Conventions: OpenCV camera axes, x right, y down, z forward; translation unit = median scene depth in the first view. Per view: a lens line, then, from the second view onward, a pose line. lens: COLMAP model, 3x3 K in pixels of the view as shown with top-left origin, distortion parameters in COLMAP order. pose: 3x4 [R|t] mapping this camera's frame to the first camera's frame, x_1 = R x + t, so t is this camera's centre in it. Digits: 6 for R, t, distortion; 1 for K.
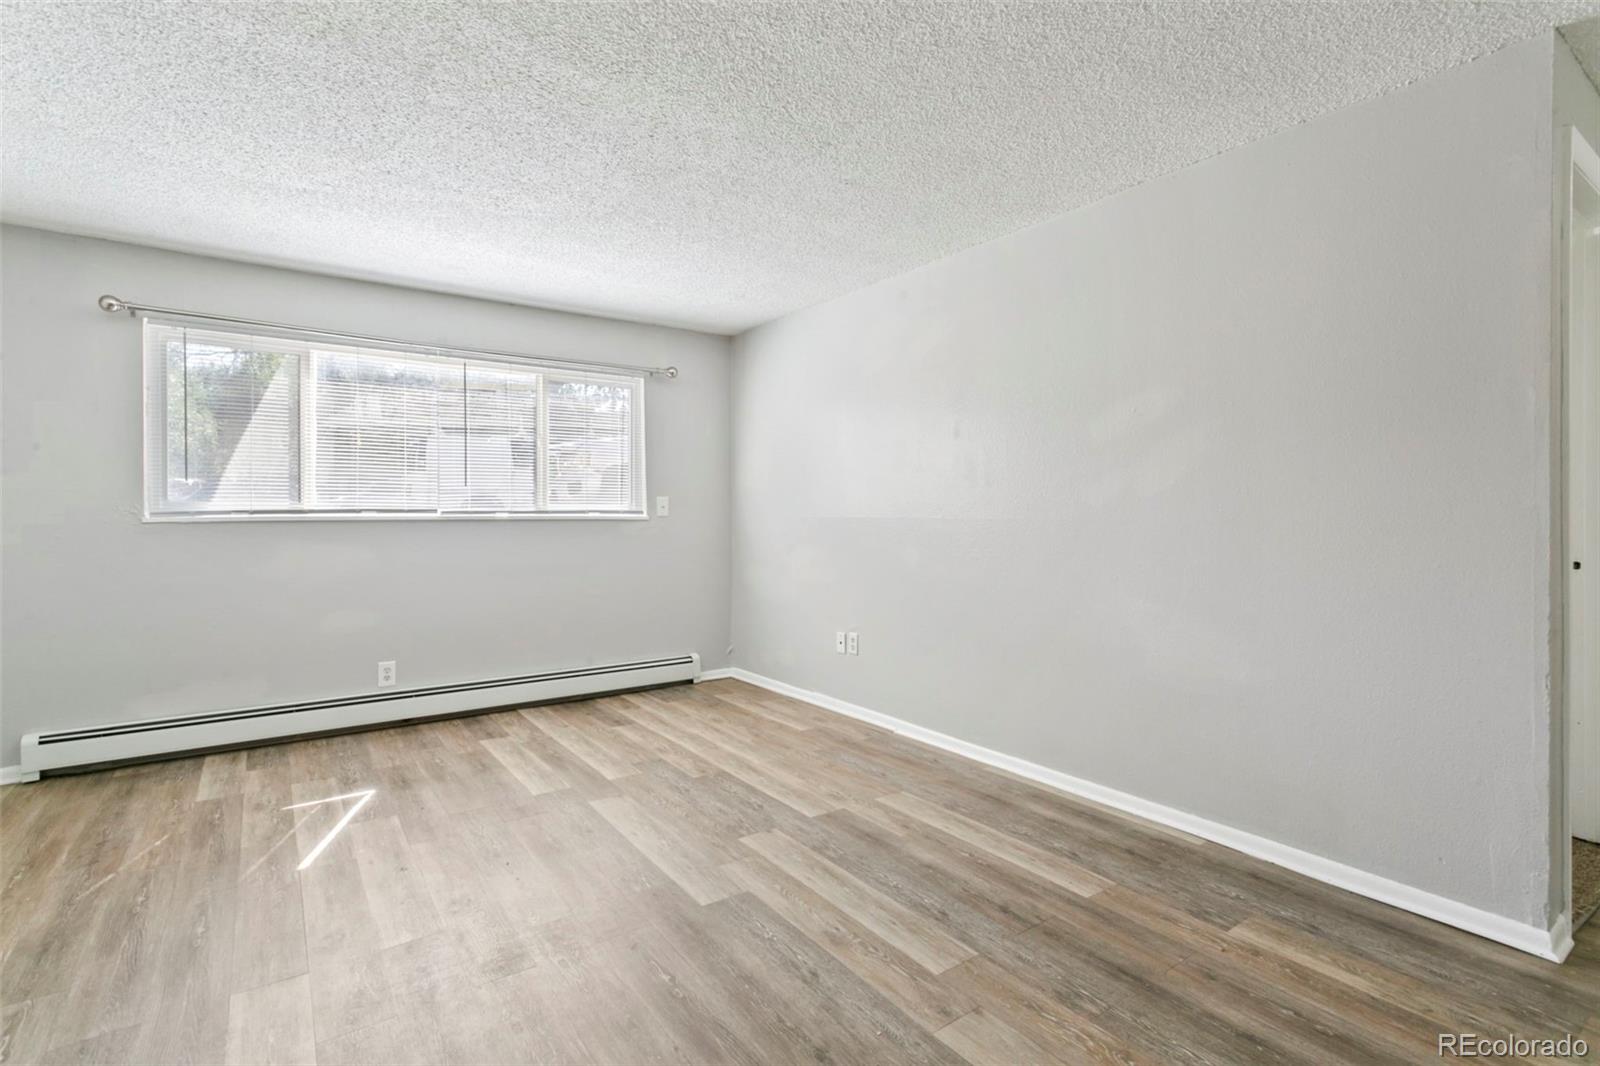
lens RADIAL K [[754.0, 0, 789.9], [0, 754.0, 513.9], [0, 0, 1]] dist [-0.000020, -0.000207]
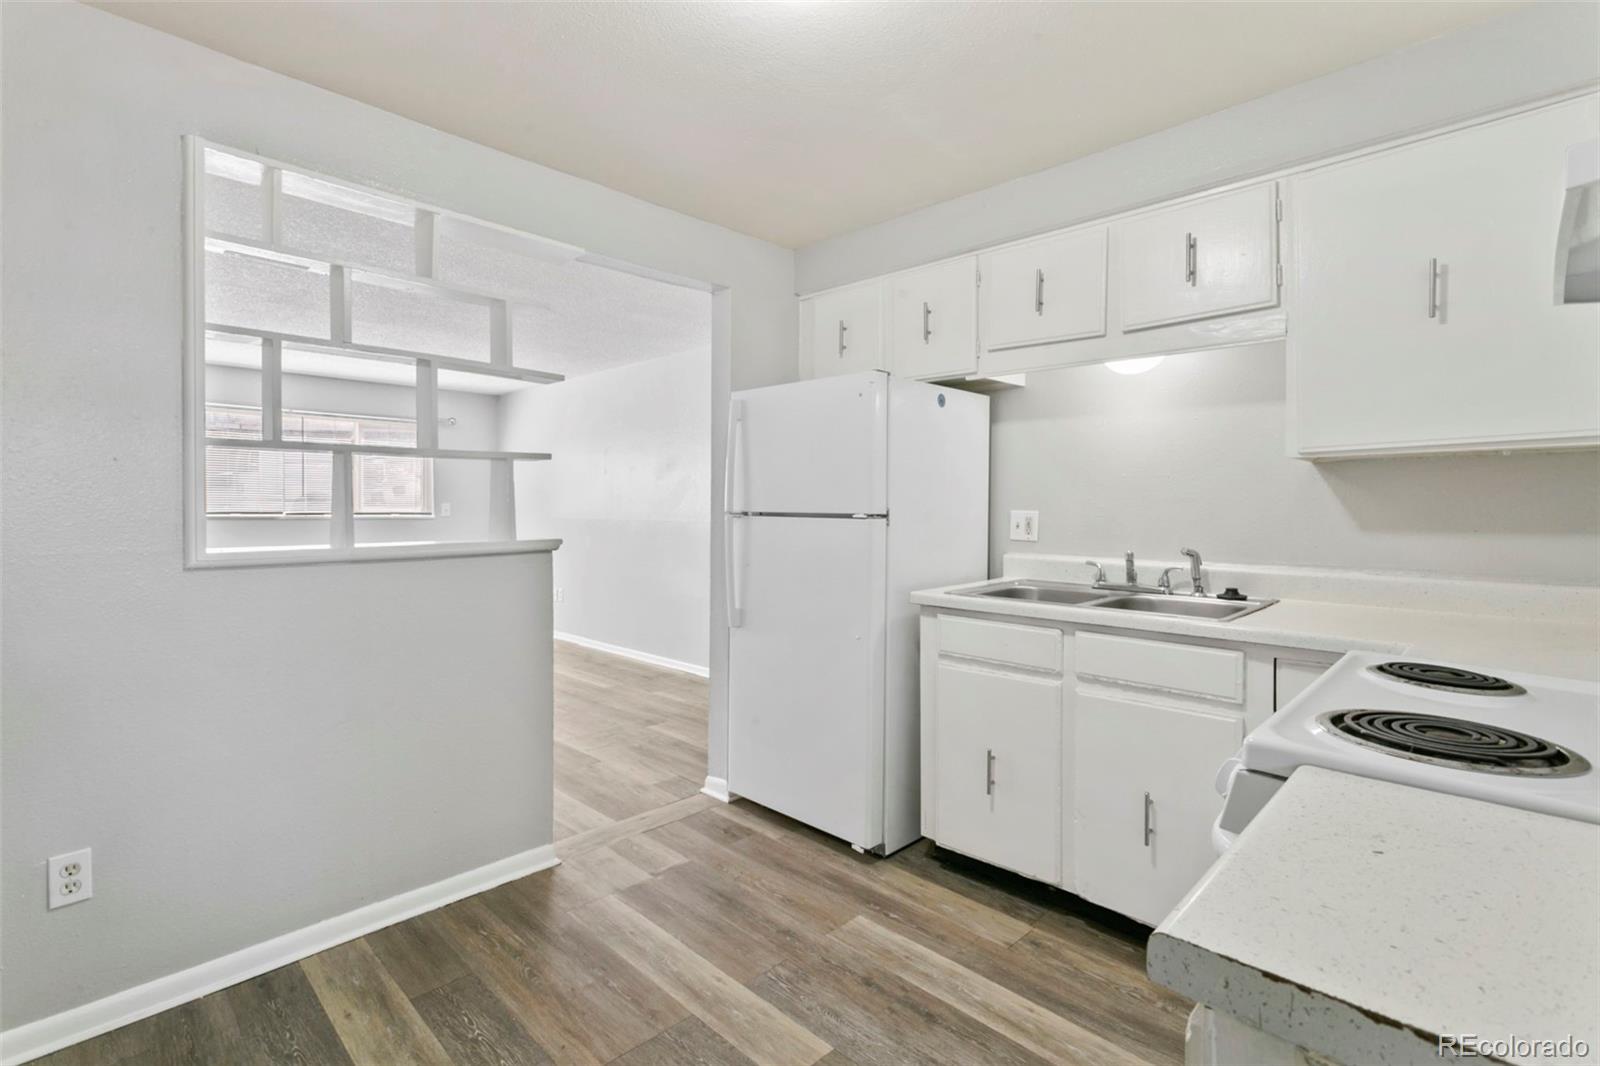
lens RADIAL K [[754.0, 0, 789.9], [0, 754.0, 513.9], [0, 0, 1]] dist [-0.000020, -0.000207]
pose [[0.984787, 0.000253, 0.173764, 0.458747], [-0.001605, 0.999970, 0.007641, -0.027590], [-0.173757, -0.007804, 0.984758, -1.100421]]
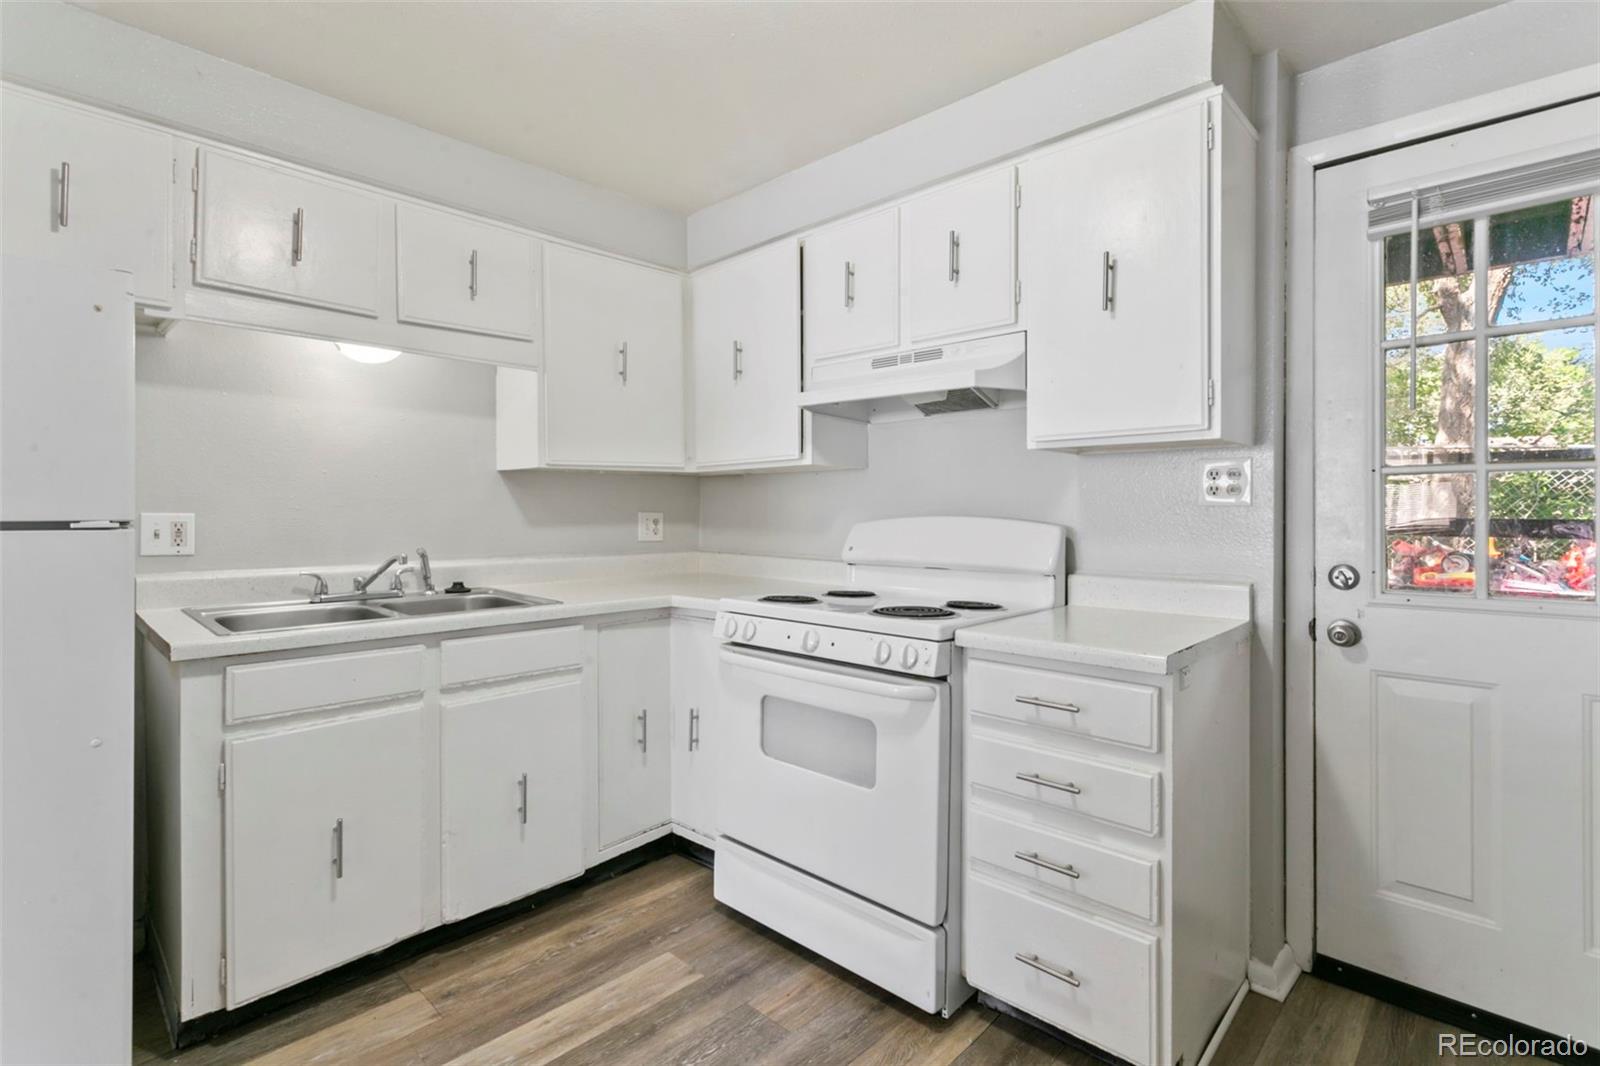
lens RADIAL K [[754.0, 0, 789.9], [0, 754.0, 513.9], [0, 0, 1]] dist [-0.000020, -0.000207]
pose [[-0.188625, -0.006527, 0.982027, 0.096950], [0.001886, 0.999974, 0.007008, -0.027785], [-0.982047, 0.003174, -0.188608, -0.553870]]
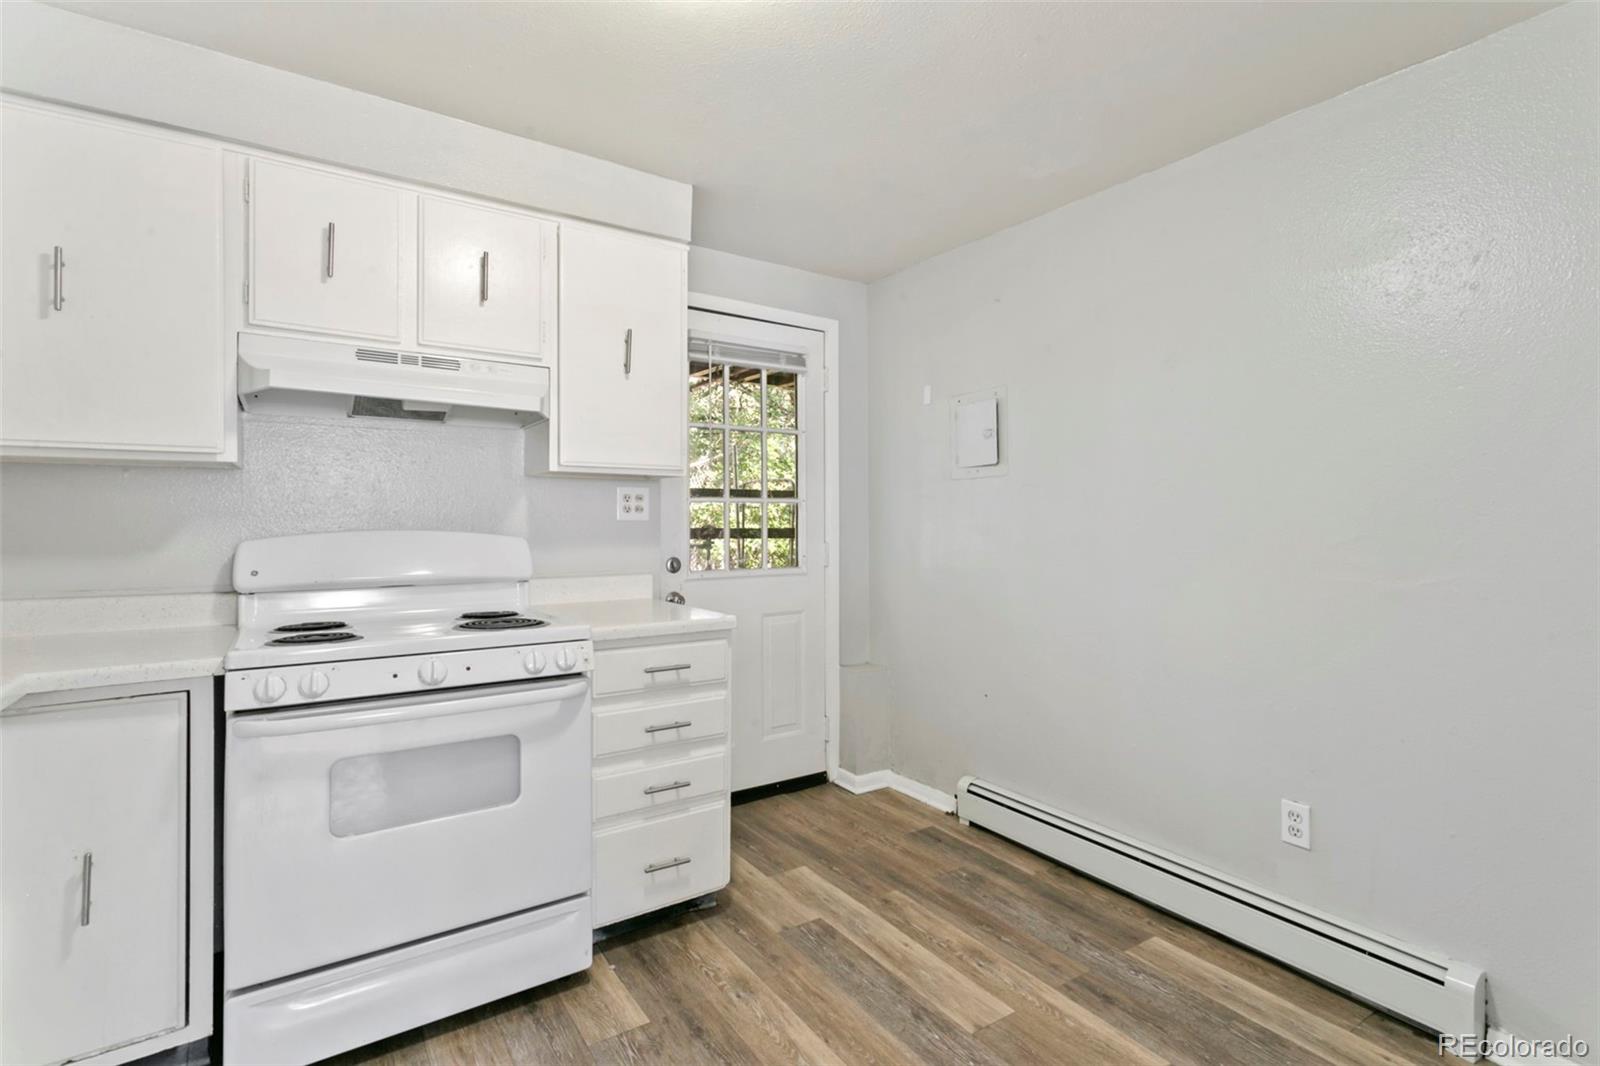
lens RADIAL K [[768.0, 0, 732.0], [0, 768.0, 533.7], [0, 0, 1]] dist [-0.001015, -0.000140]
pose [[-0.998176, -0.002822, 0.060304, 0.536729], [-0.001755, 0.999841, 0.017740, -0.030271], [-0.060345, 0.017602, -0.998022, -0.048031]]
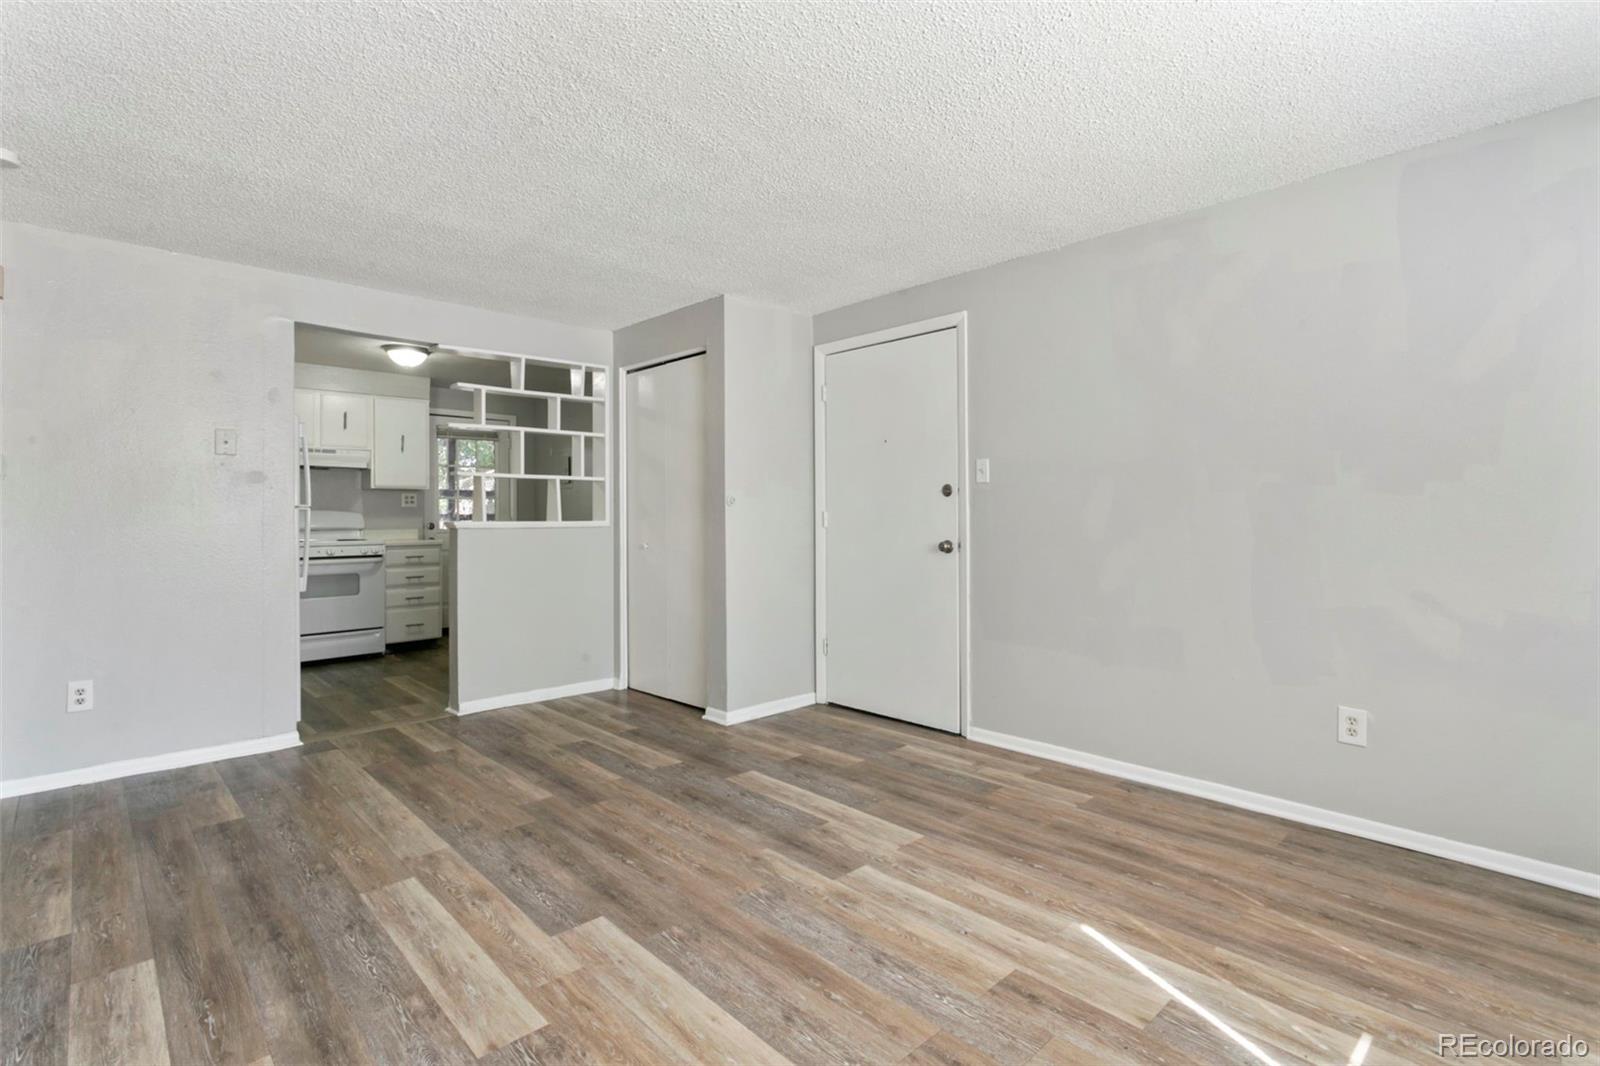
lens RADIAL K [[754.6, 0, 778.3], [0, 754.6, 507.0], [0, 0, 1]] dist [0.001533, -0.000200]
pose [[-0.991734, 0.006680, -0.128134, -0.180625], [0.007522, 0.999953, -0.006090, -0.002693], [0.128088, -0.007003, -0.991738, 1.645183]]
